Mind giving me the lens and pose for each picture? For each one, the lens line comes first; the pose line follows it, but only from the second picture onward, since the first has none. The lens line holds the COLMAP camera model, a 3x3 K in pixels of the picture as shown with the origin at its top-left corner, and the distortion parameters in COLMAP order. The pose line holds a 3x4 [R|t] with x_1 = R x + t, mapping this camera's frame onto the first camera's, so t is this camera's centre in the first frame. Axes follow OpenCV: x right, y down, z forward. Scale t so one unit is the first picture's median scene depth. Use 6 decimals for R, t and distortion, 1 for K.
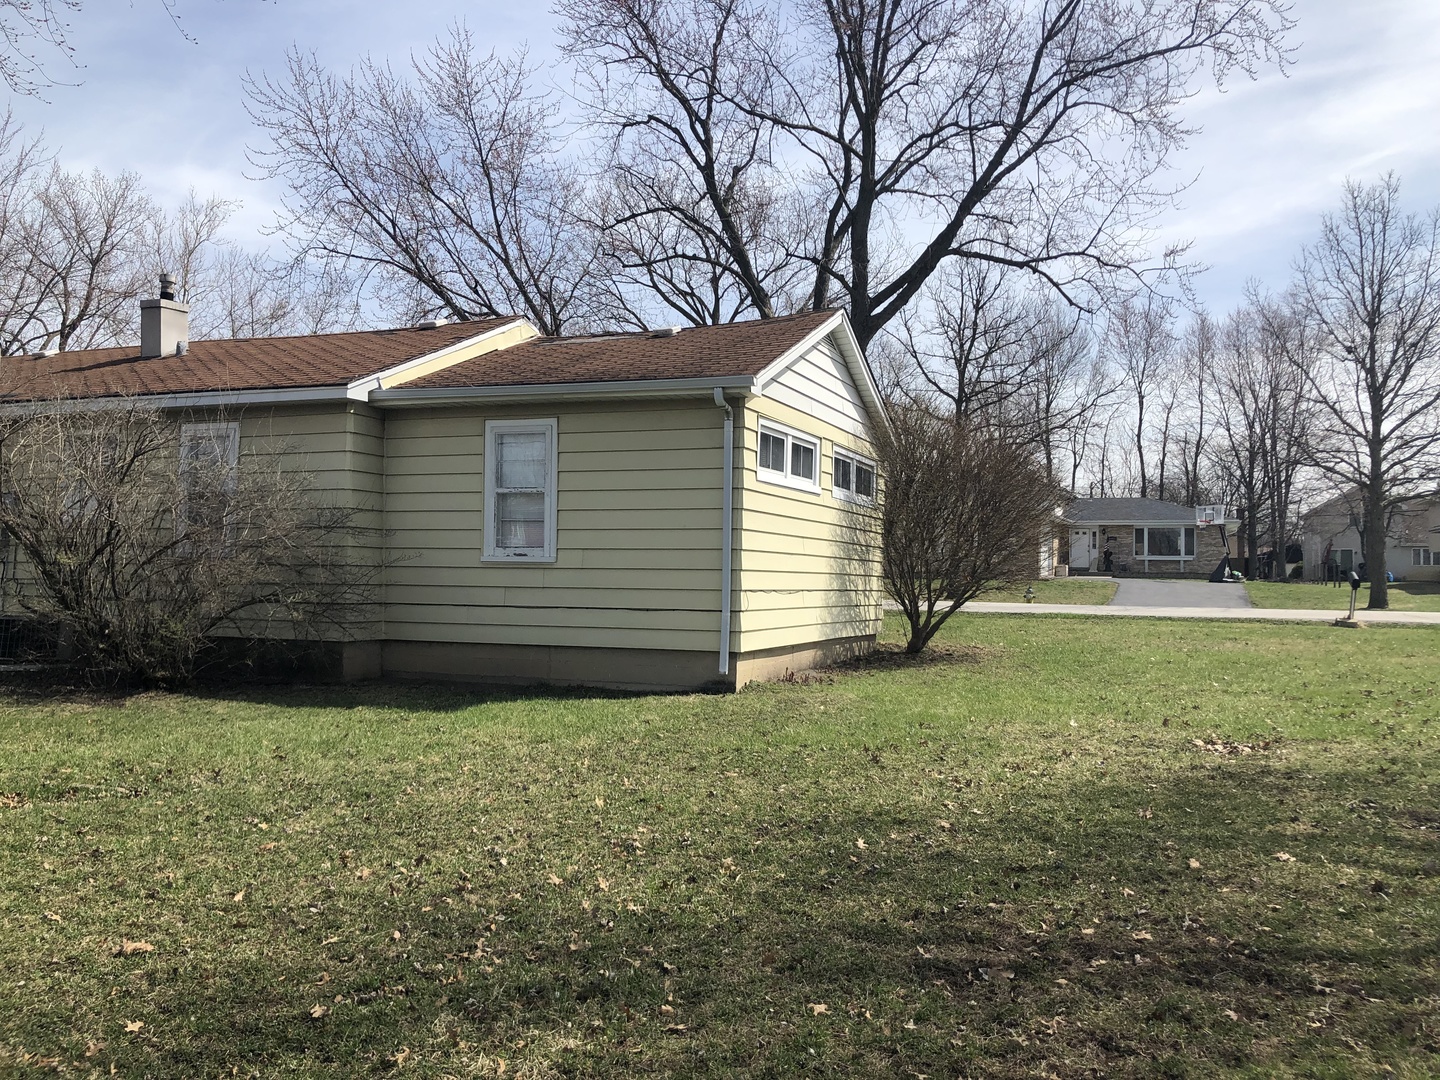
lens RADIAL K [[1169.5, 0, 720.0], [0, 1169.5, 540.0], [0, 0, 1]] dist [0.041315, -0.080220]
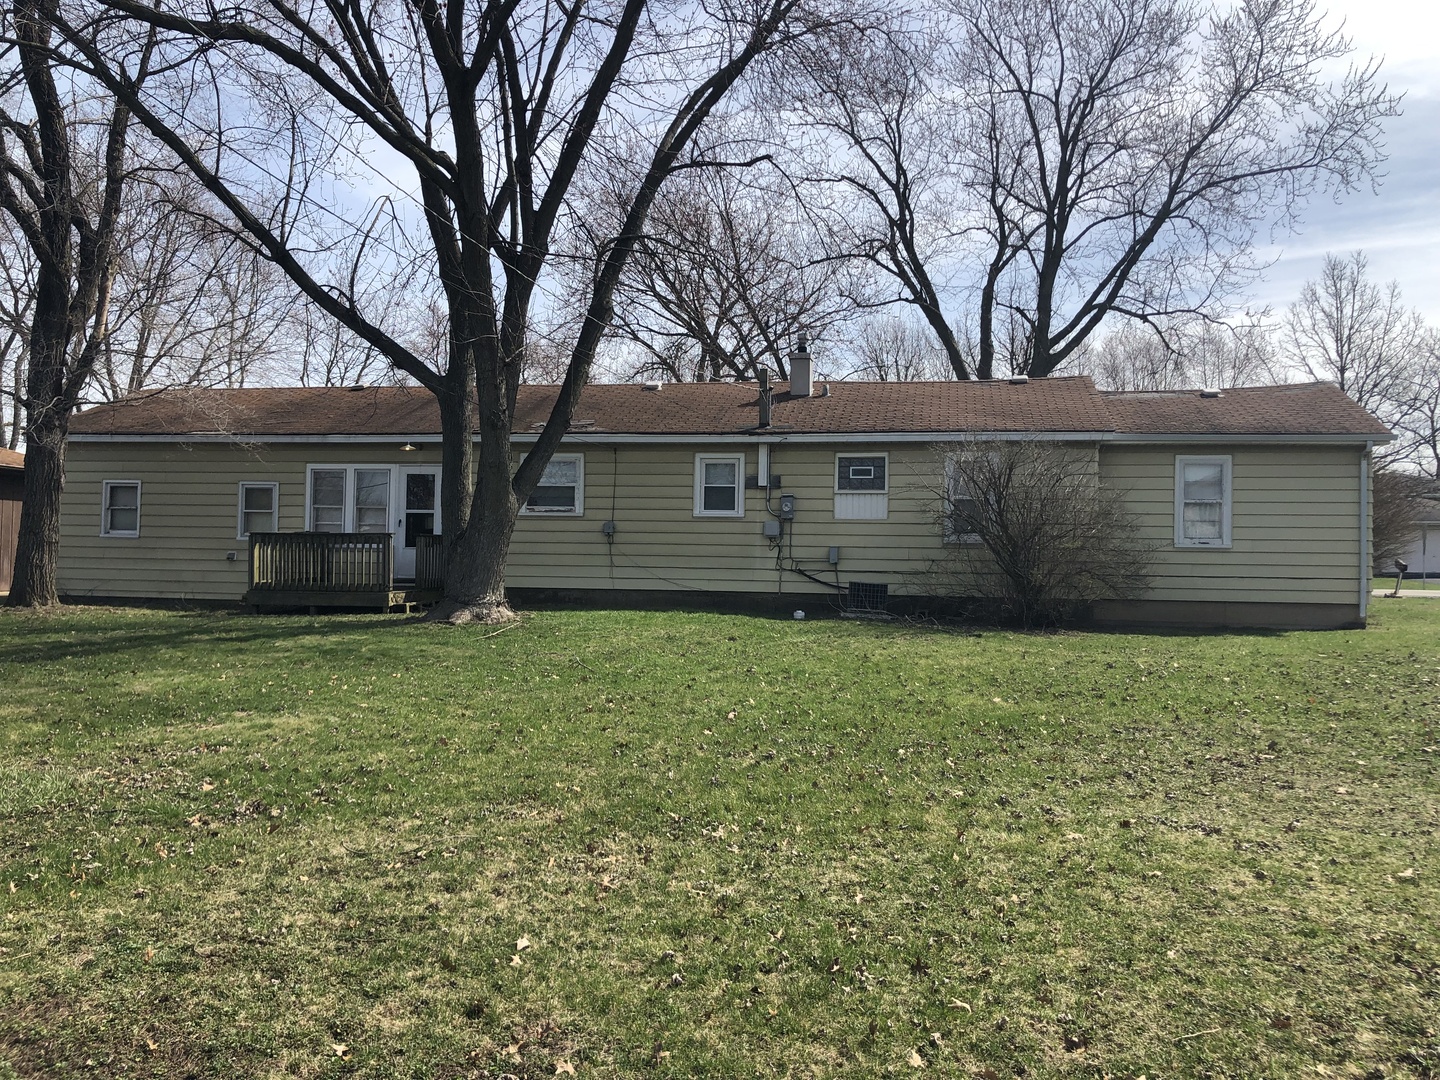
lens RADIAL K [[1169.5, 0, 720.0], [0, 1169.5, 540.0], [0, 0, 1]] dist [0.041315, -0.080220]
pose [[0.980262, 0.005137, 0.197638, -1.086701], [-0.006978, 0.999938, 0.008622, -0.000248], [-0.197581, -0.009831, 0.980237, -0.387922]]
